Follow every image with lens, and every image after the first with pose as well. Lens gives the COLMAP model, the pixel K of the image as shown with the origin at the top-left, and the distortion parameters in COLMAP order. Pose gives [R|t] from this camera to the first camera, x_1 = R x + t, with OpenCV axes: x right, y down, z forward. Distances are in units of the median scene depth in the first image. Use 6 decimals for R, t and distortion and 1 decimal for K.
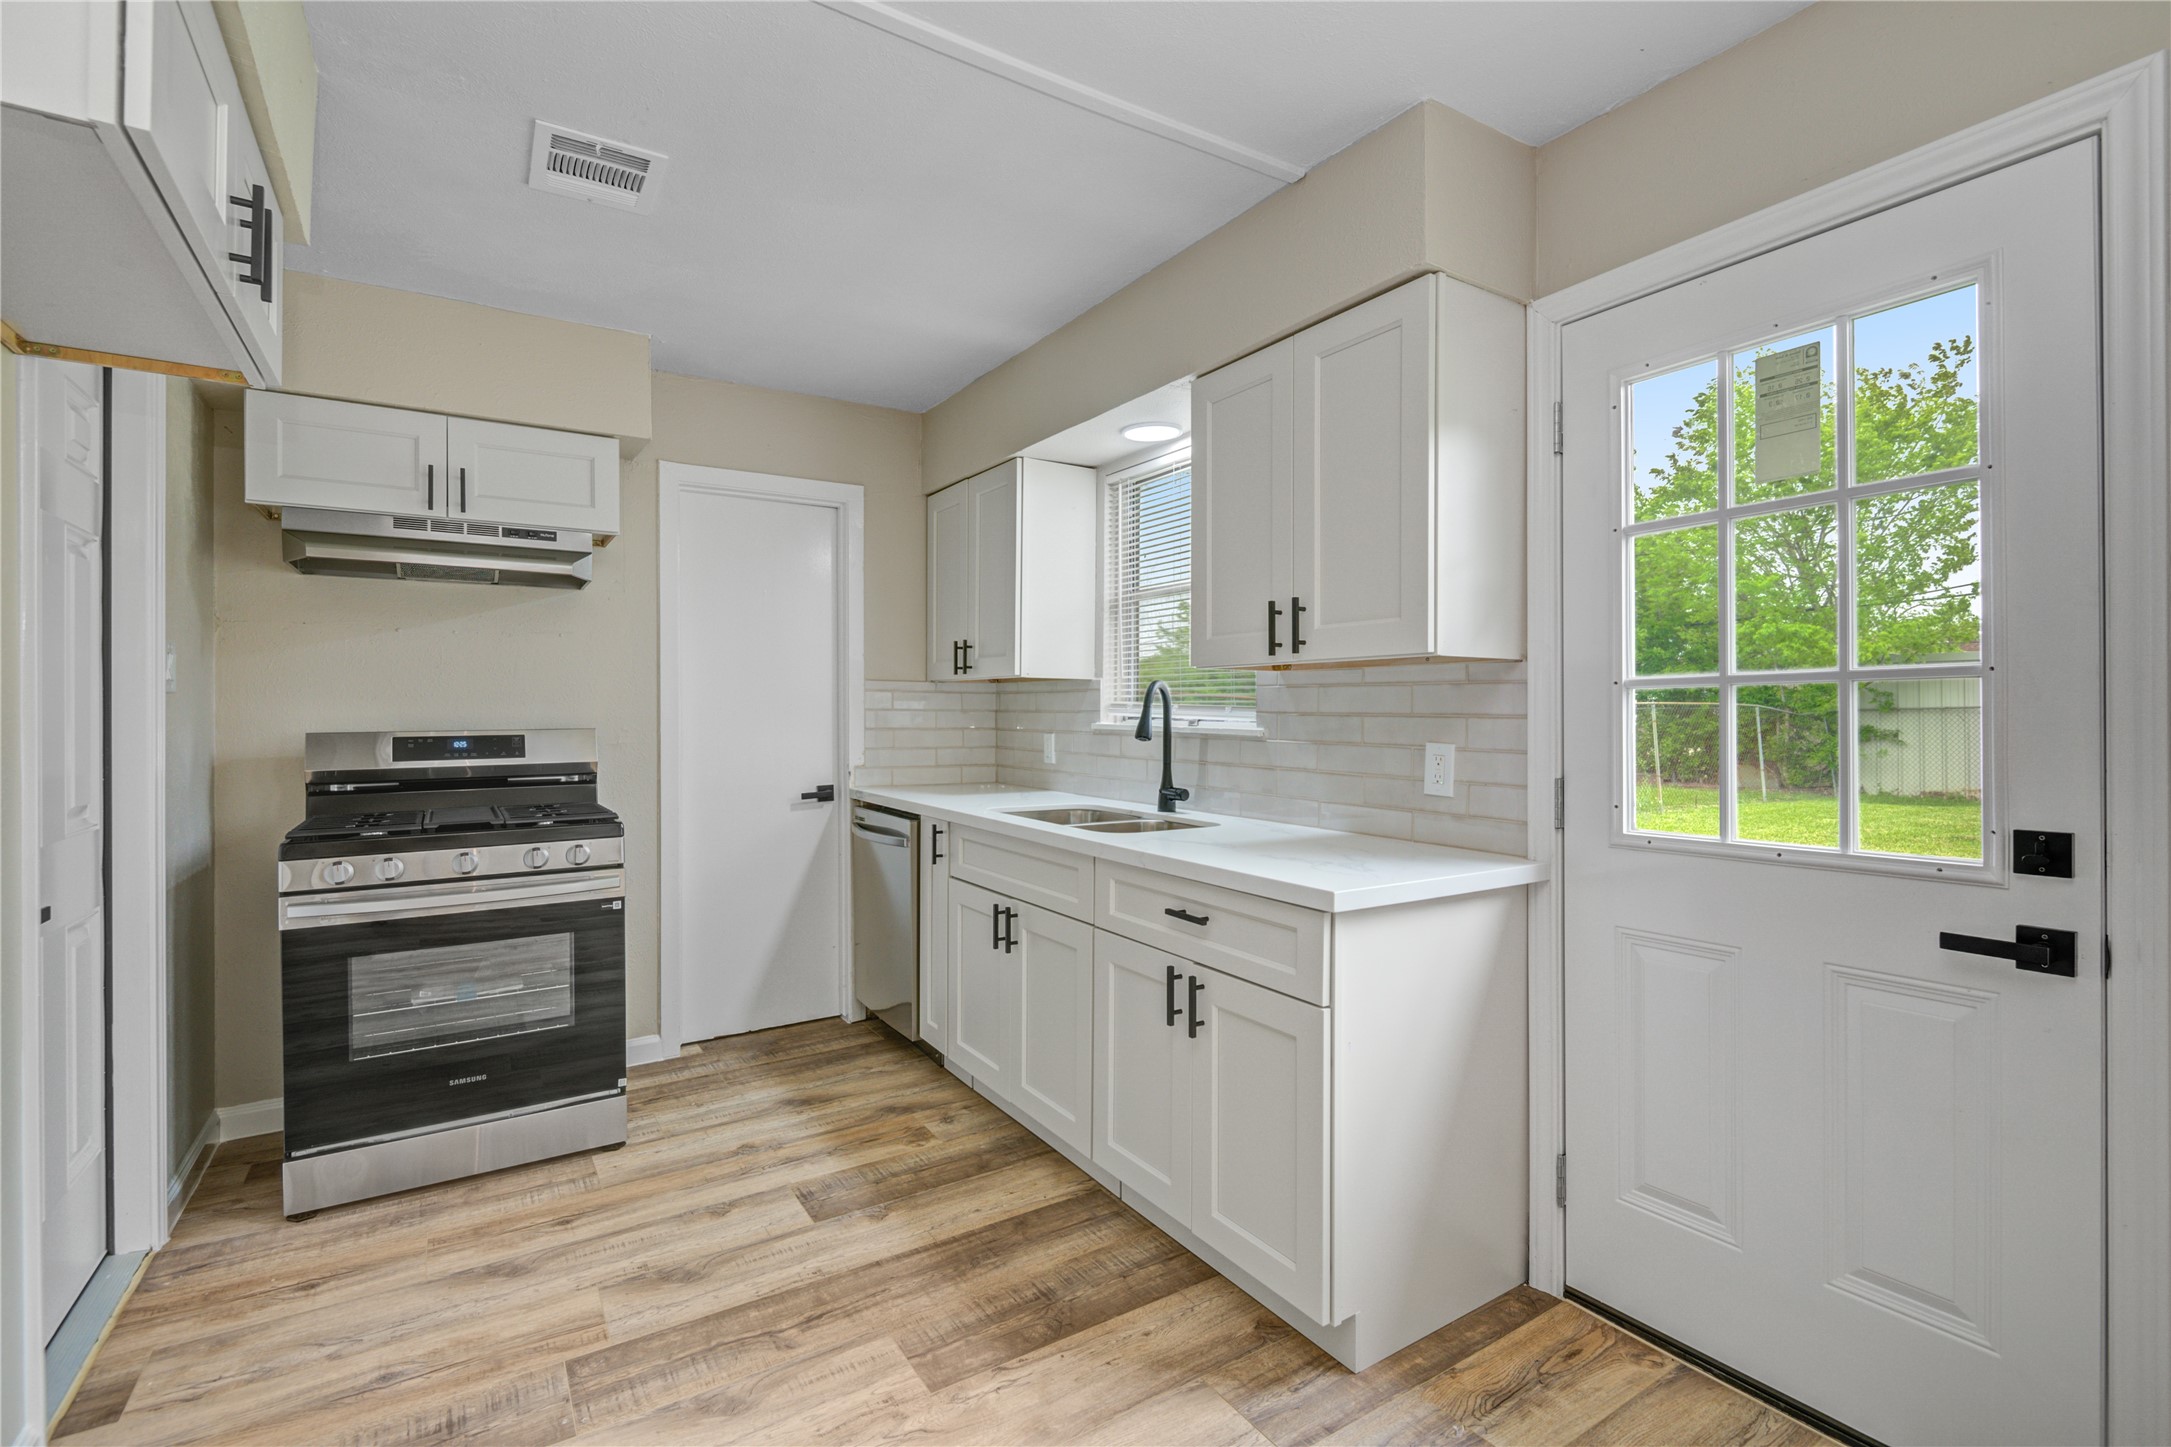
lens RADIAL K [[984.1, 0, 1087.1], [0, 984.1, 715.1], [0, 0, 1]] dist [0.012187, -0.011014]
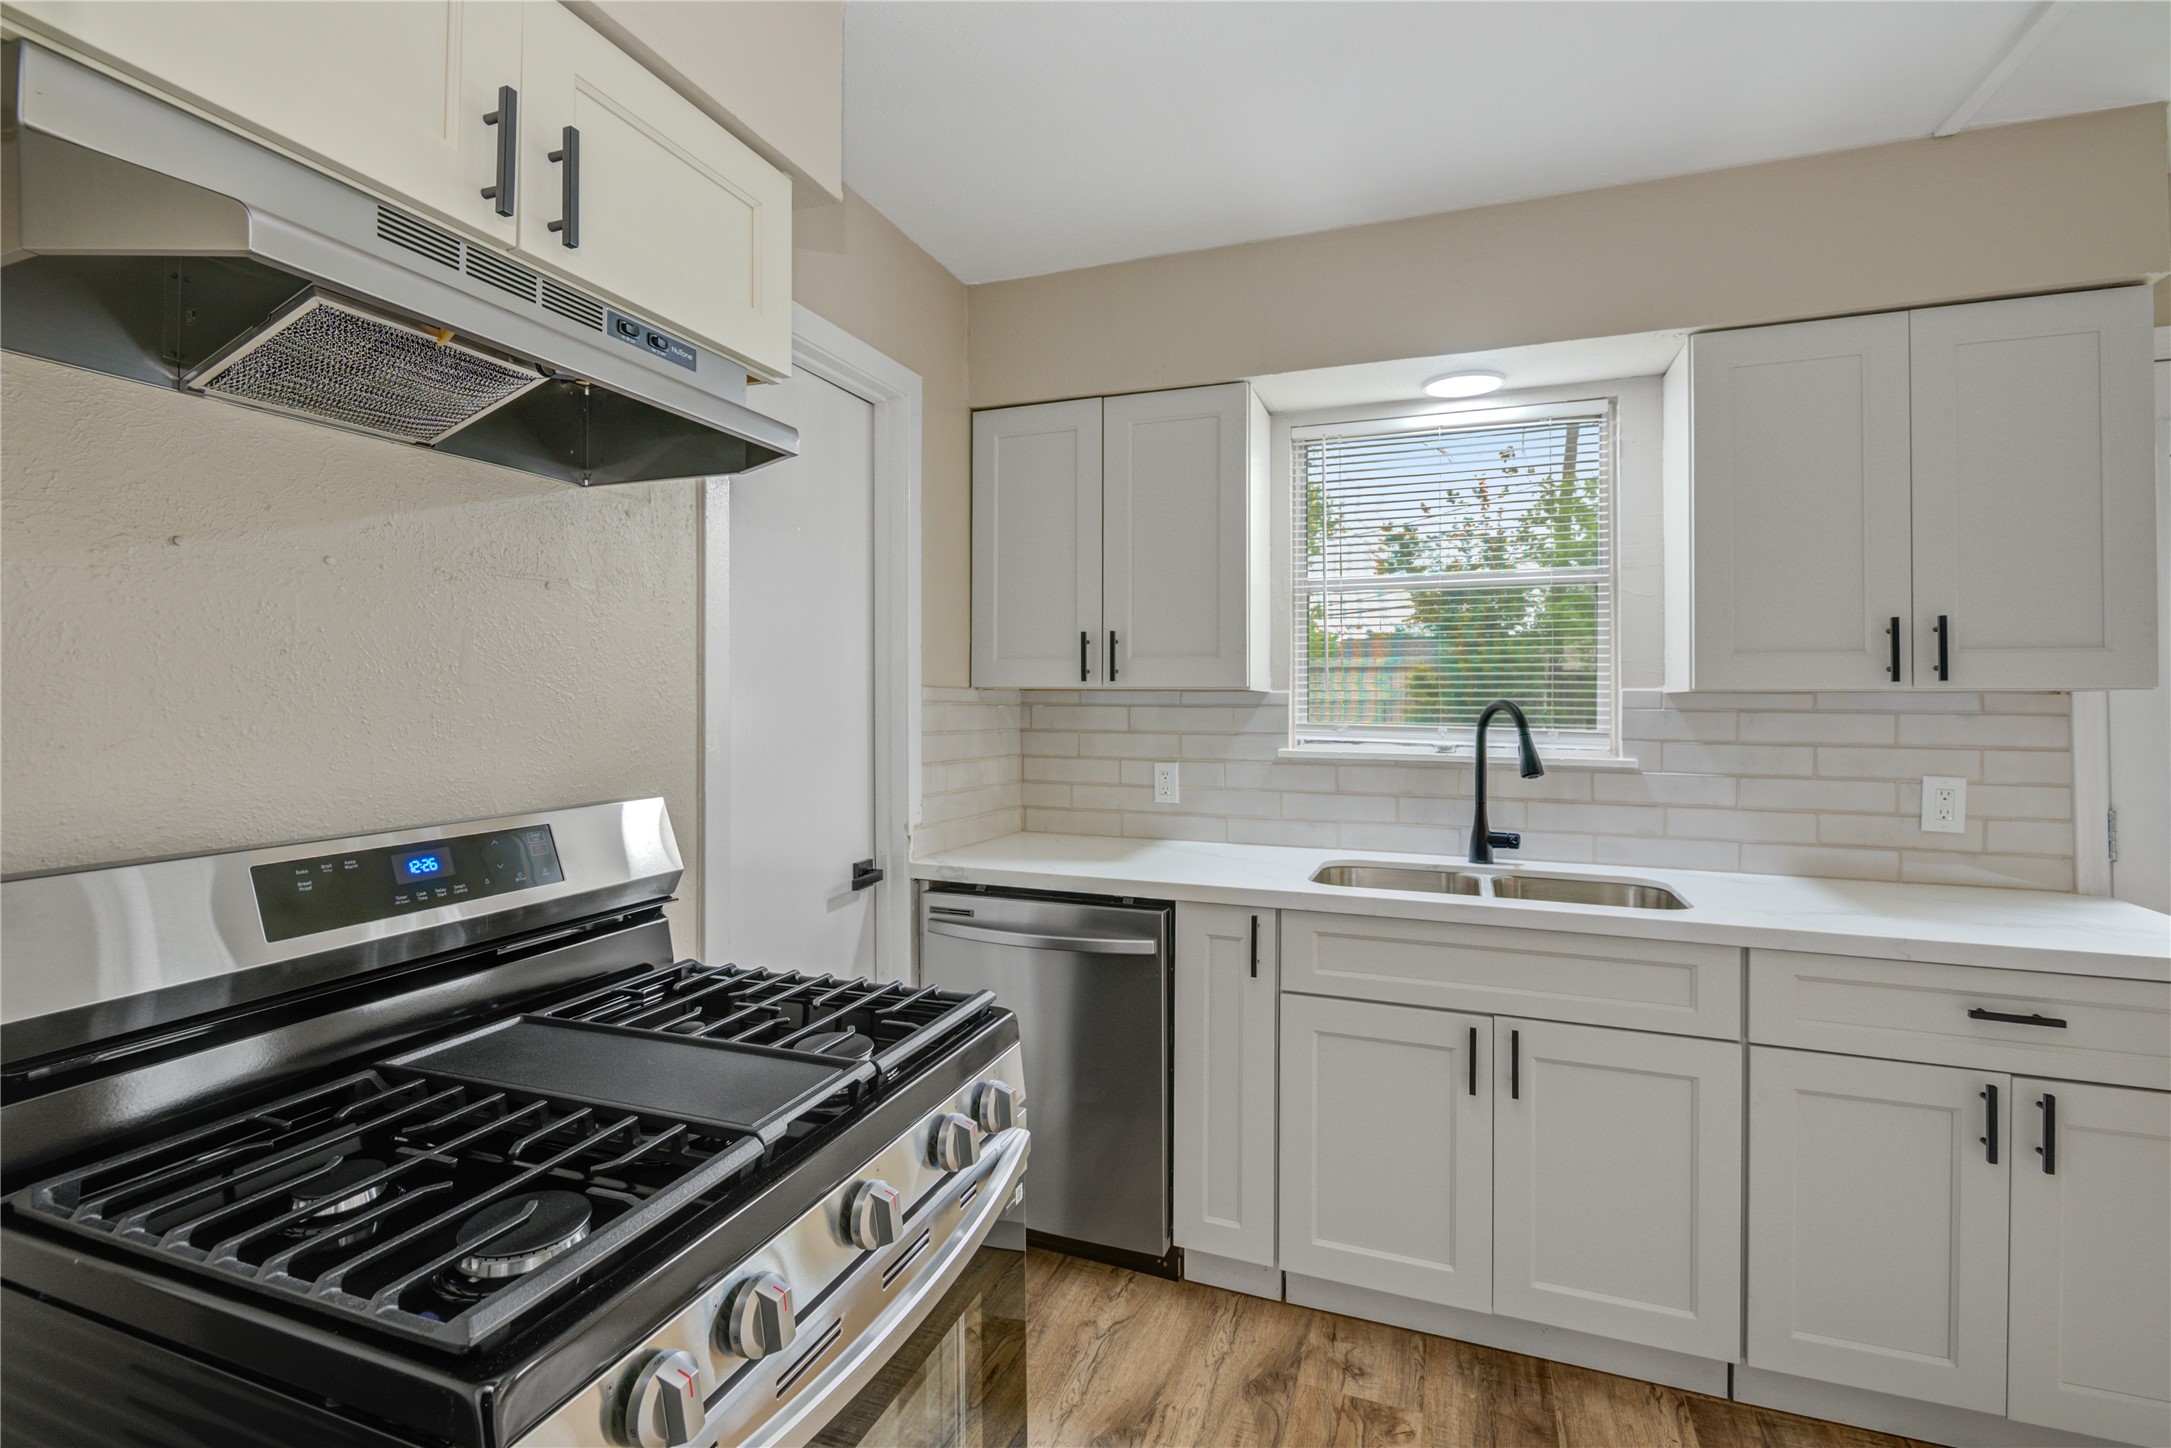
lens RADIAL K [[992.1, 0, 1080.0], [0, 992.1, 695.1], [0, 0, 1]] dist [0.010869, -0.009674]
pose [[0.803440, 0.005358, 0.595362, -0.706223], [-0.000156, 0.999961, -0.008788, -0.033165], [-0.595386, 0.006967, 0.803409, 0.592438]]
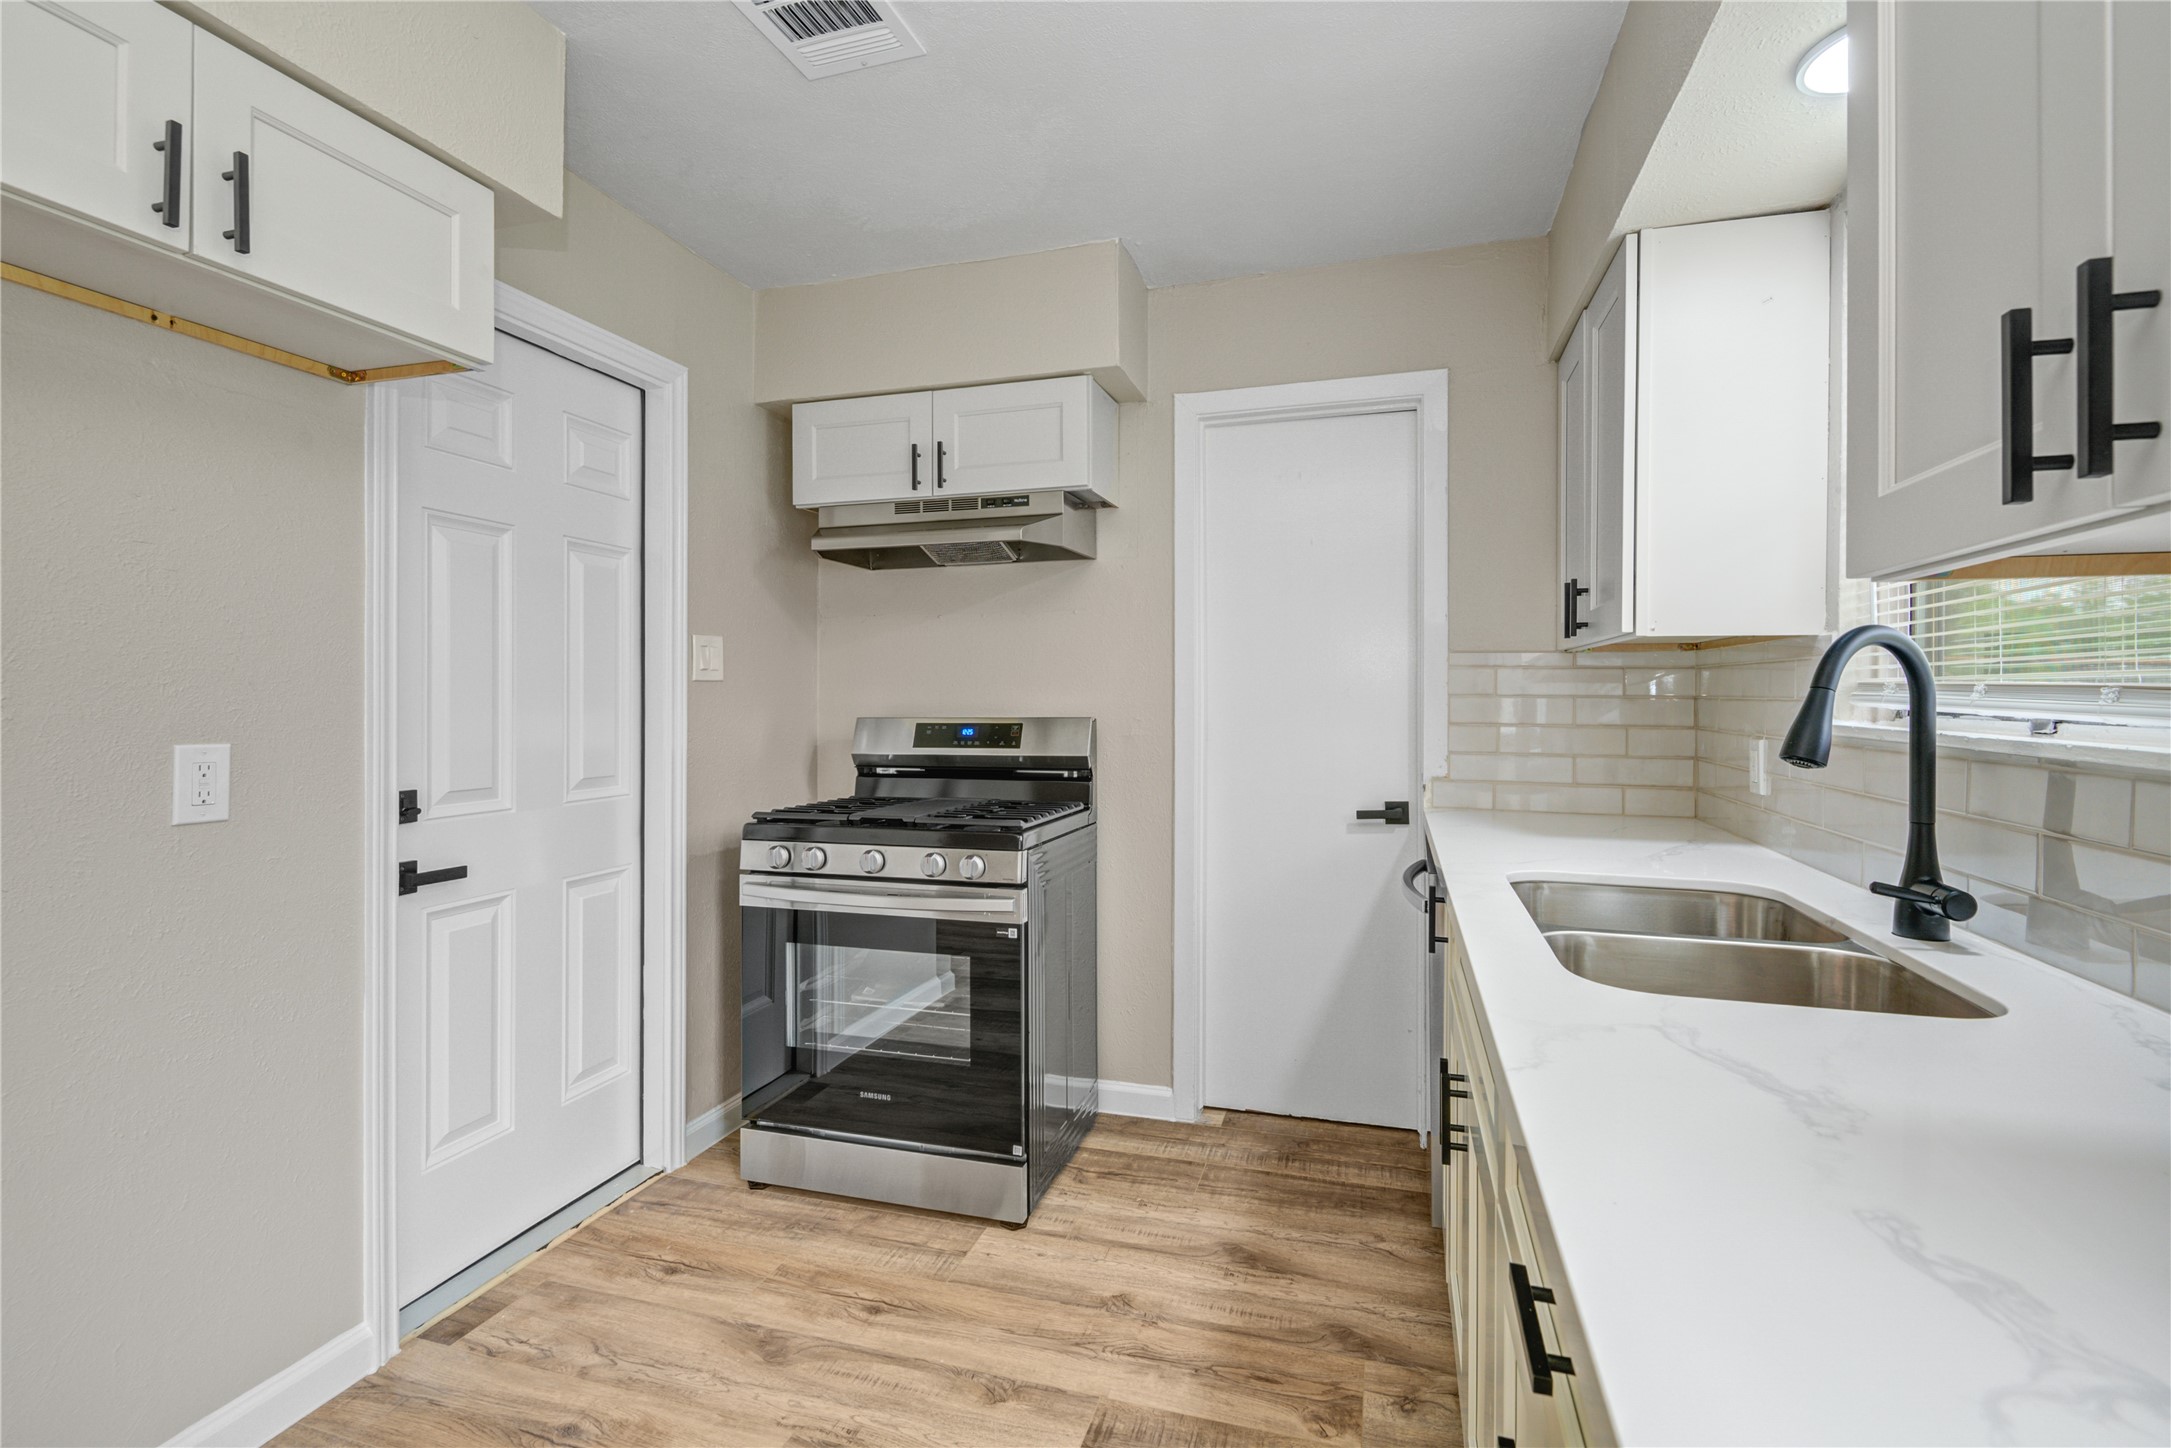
lens RADIAL K [[992.6, 0, 1079.6], [0, 992.6, 700.8], [0, 0, 1]] dist [0.001590, 0.000032]
pose [[0.641776, 0.002799, -0.766887, 0.186891], [-0.002764, 0.999995, 0.001337, -0.002726], [0.766887, 0.001262, 0.641780, 0.493156]]
